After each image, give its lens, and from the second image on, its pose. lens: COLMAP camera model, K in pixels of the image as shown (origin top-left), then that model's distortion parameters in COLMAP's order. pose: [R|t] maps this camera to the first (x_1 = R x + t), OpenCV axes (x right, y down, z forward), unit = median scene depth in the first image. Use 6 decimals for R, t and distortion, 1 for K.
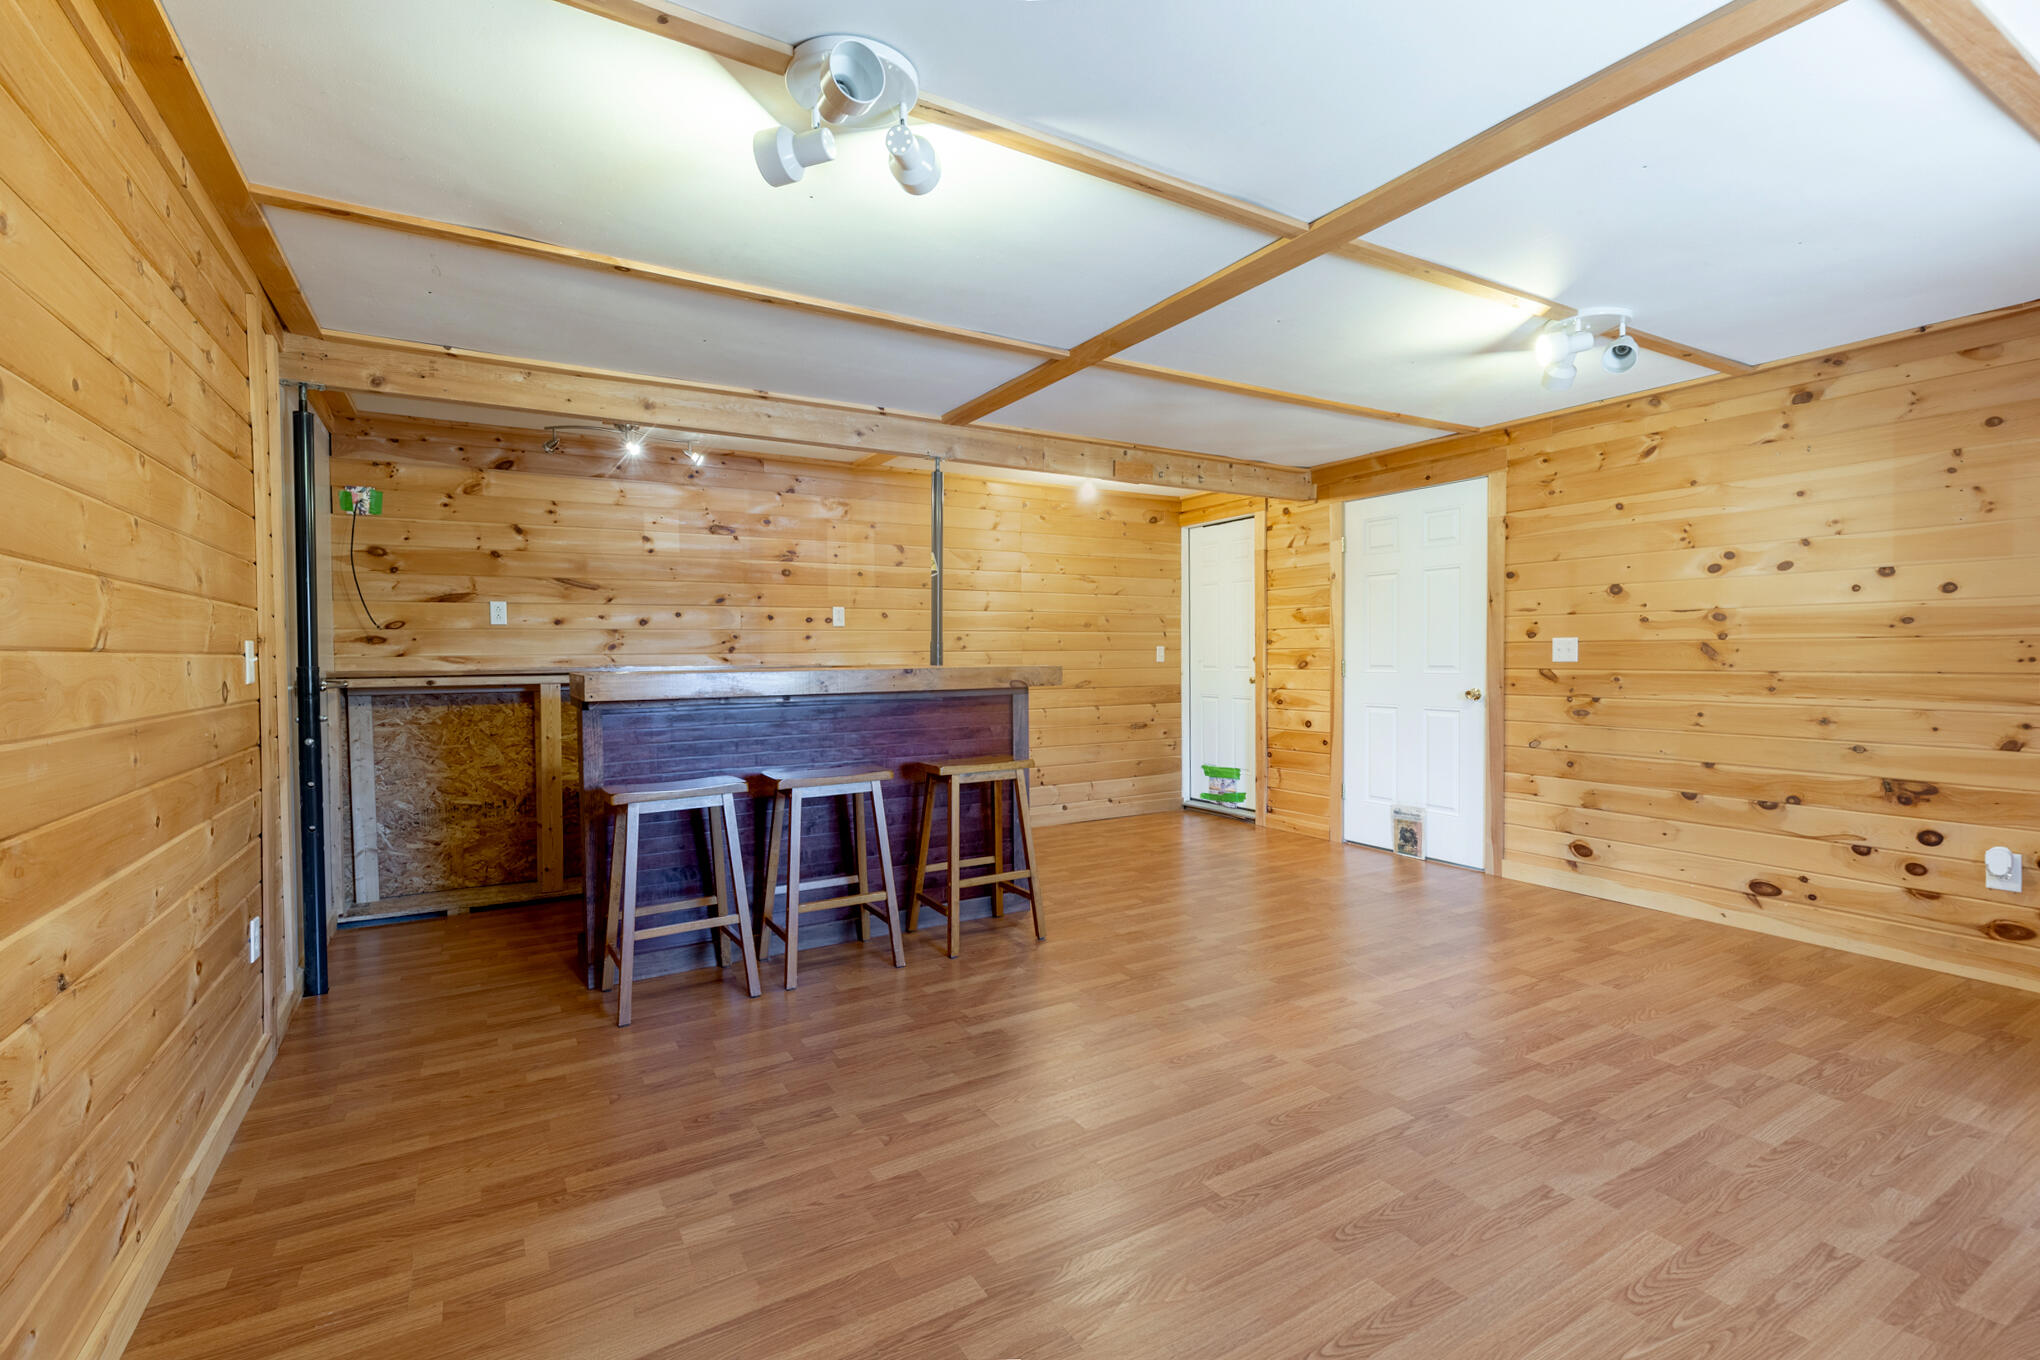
lens RADIAL K [[917.6, 0, 1020.0], [0, 917.6, 680.0], [0, 0, 1]] dist [0.005851, -0.001096]
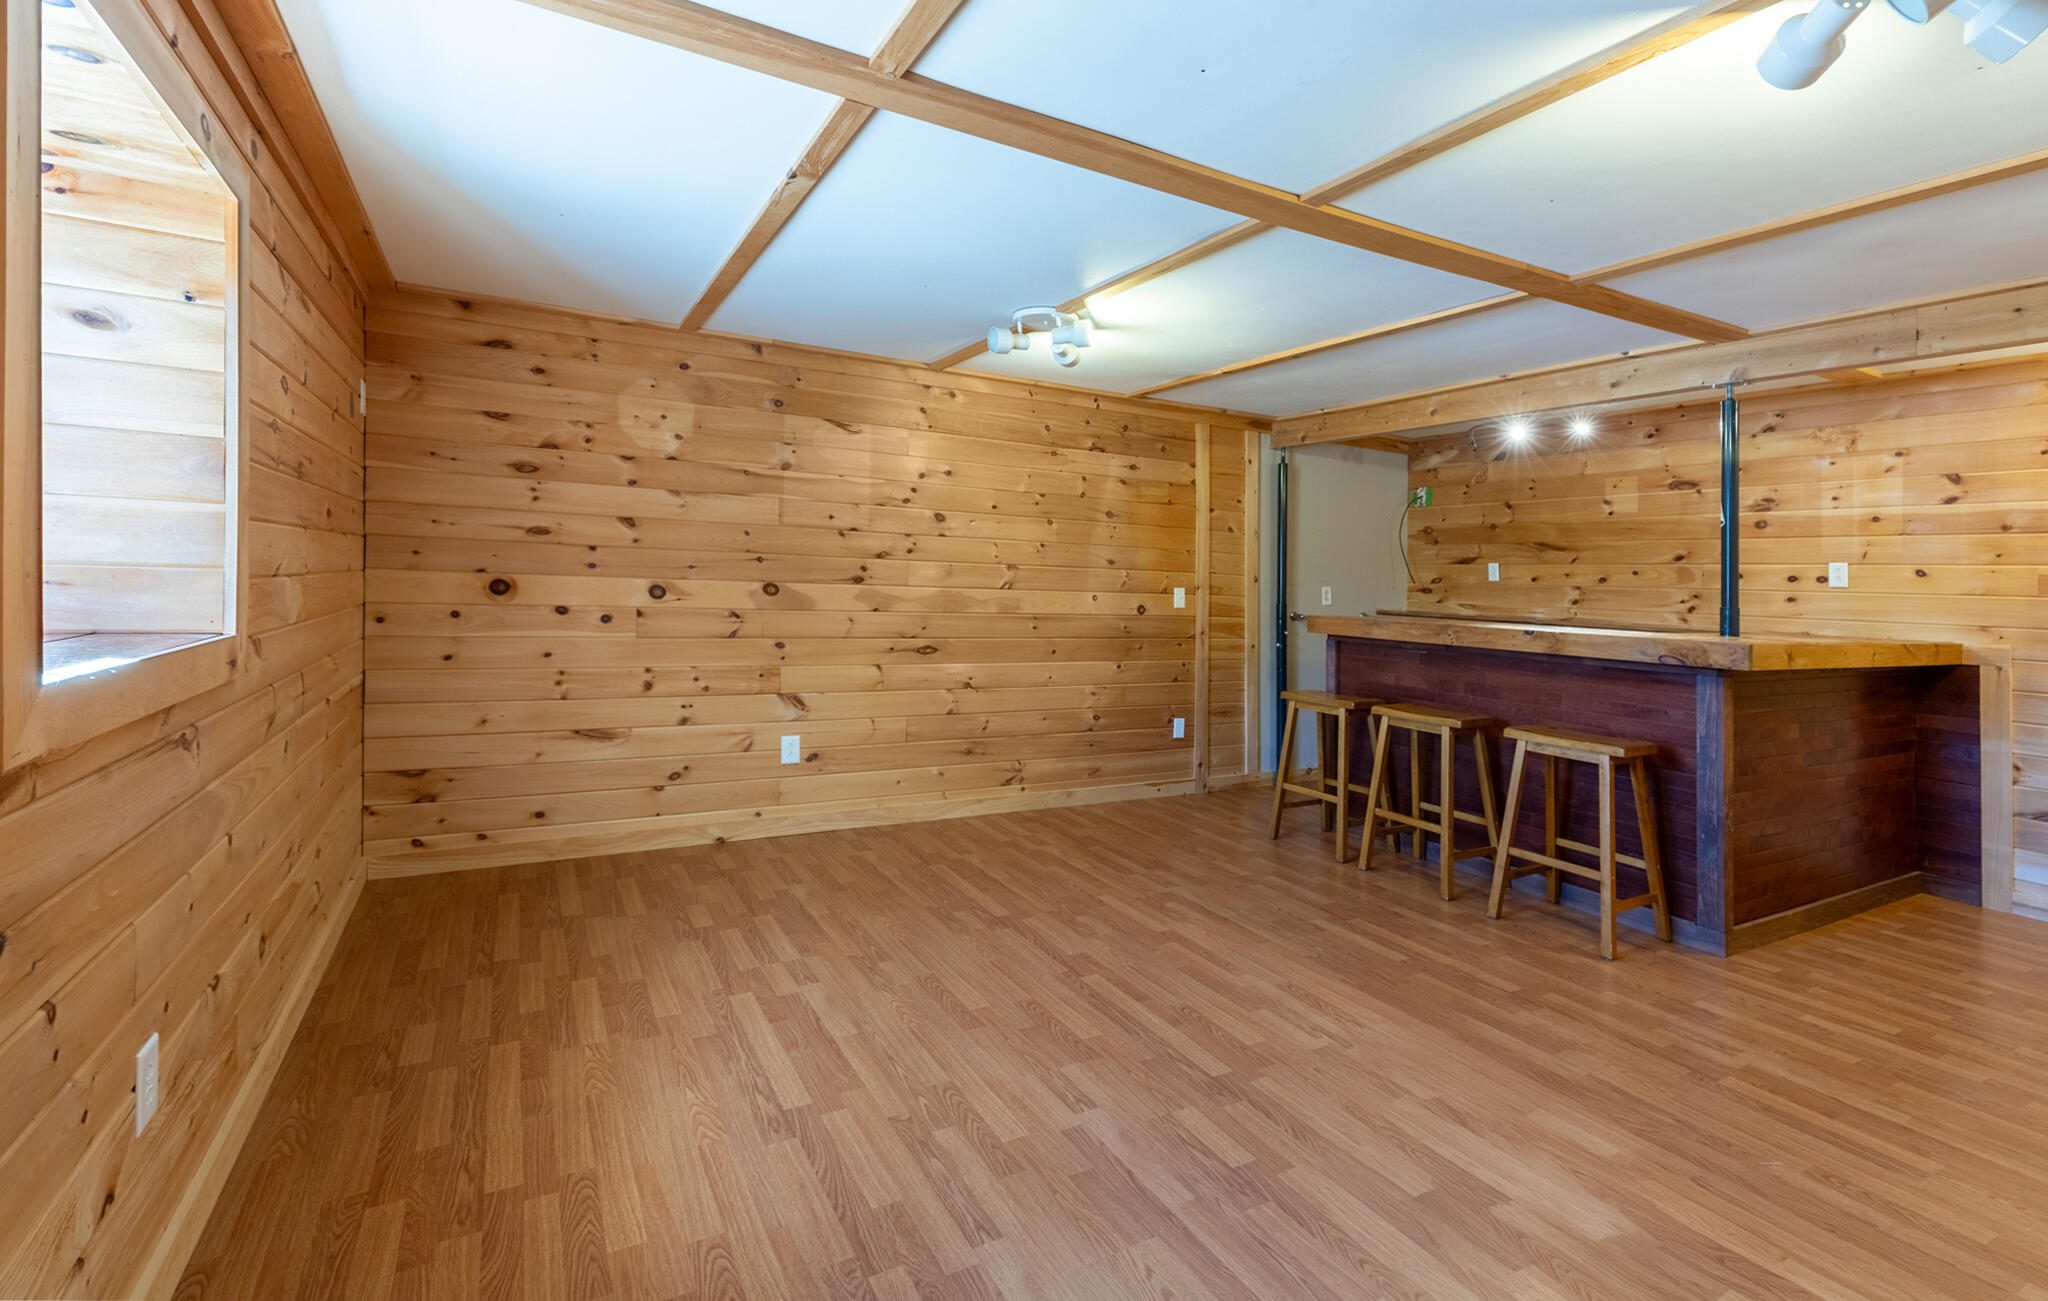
lens RADIAL K [[968.6, 0, 1122.3], [0, 968.6, 645.8], [0, 0, 1]] dist [0.002586, 0.000076]
pose [[0.022300, 0.078172, -0.996690, 0.838296], [-0.064138, 0.994997, 0.076604, -0.043518], [0.997692, 0.062218, 0.027203, 0.481929]]
